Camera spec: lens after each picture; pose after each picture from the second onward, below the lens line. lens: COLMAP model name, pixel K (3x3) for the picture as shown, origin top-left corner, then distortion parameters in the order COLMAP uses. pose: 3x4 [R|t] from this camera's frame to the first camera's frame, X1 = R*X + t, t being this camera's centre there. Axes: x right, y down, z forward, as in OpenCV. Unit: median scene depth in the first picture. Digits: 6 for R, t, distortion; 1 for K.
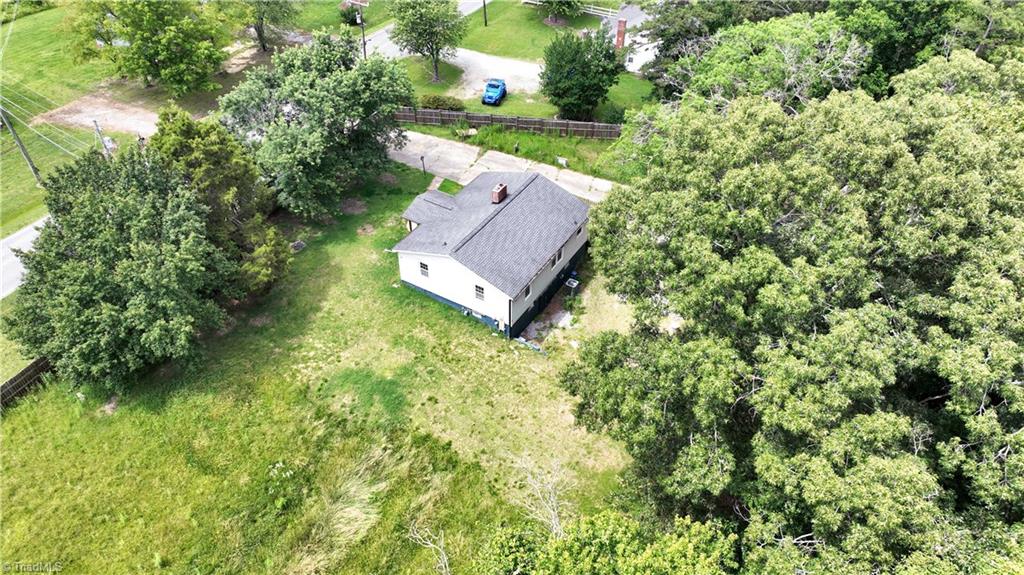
lens RADIAL K [[719.1, 0, 512.0], [0, 719.1, 287.5], [0, 0, 1]] dist [0.003562, 0.004209]
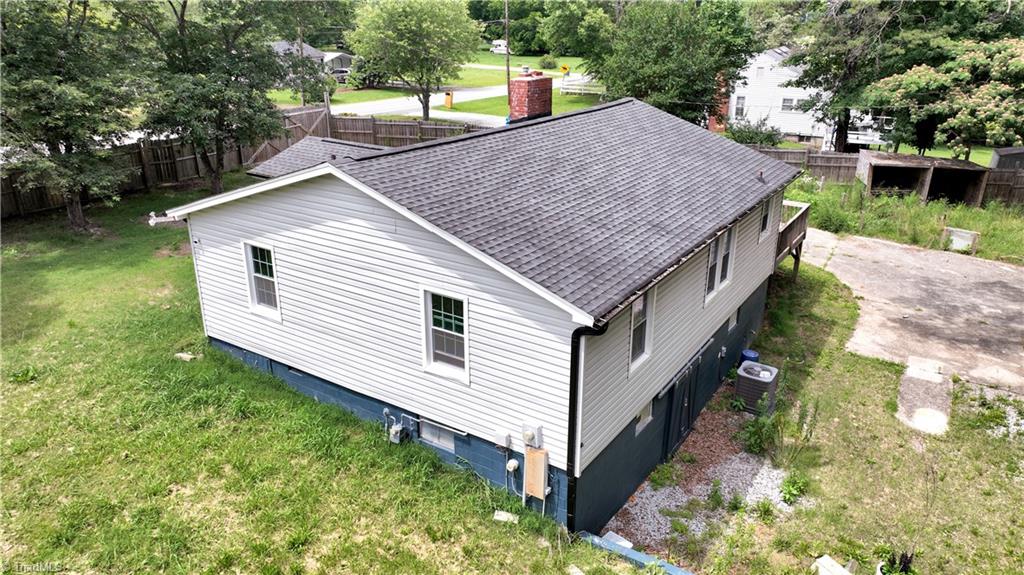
lens RADIAL K [[719.1, 0, 512.0], [0, 719.1, 287.5], [0, 0, 1]] dist [0.003562, 0.004209]
pose [[0.999211, 0.011476, -0.038013, -0.013190], [-0.023752, 0.939915, -0.340582, 0.074154], [0.031820, 0.341217, 0.939446, 0.738701]]
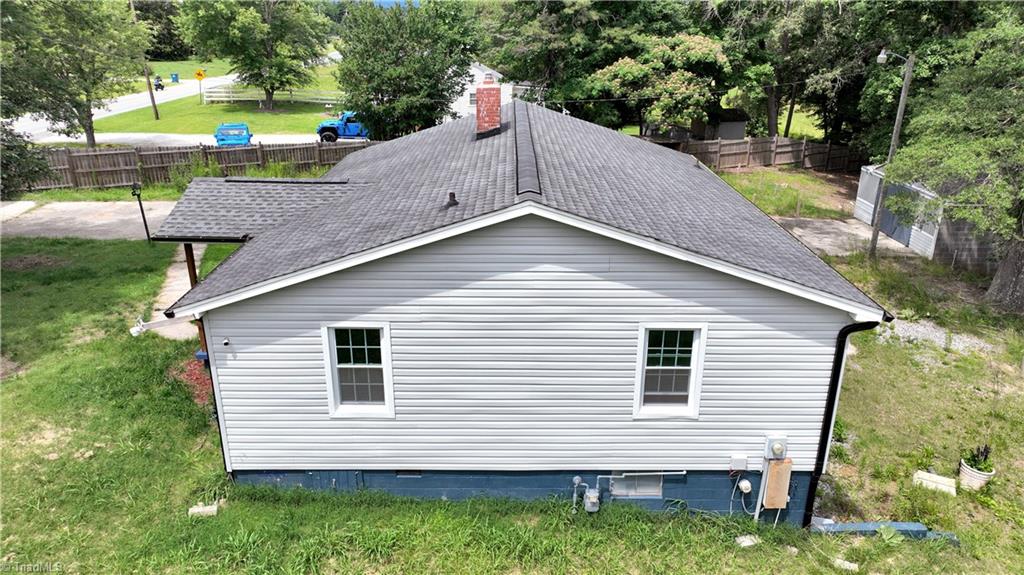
lens RADIAL K [[719.1, 0, 512.0], [0, 719.1, 287.5], [0, 0, 1]] dist [0.003562, 0.004209]
pose [[0.855648, -0.187967, 0.482218, -0.182255], [0.340366, 0.906259, -0.250690, 0.023488], [-0.389893, 0.378633, 0.839417, 0.795635]]
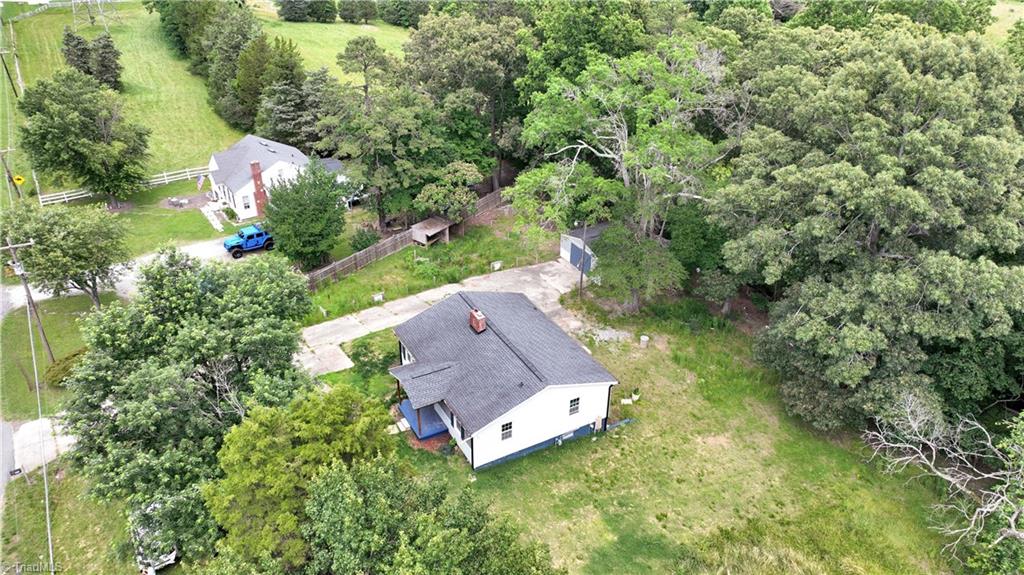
lens RADIAL K [[719.1, 0, 512.0], [0, 719.1, 287.5], [0, 0, 1]] dist [0.003562, 0.004209]
pose [[0.502034, -0.440444, 0.744293, -0.661522], [0.564197, 0.819048, 0.104124, -0.242410], [-0.655472, 0.367654, 0.659687, 0.392544]]
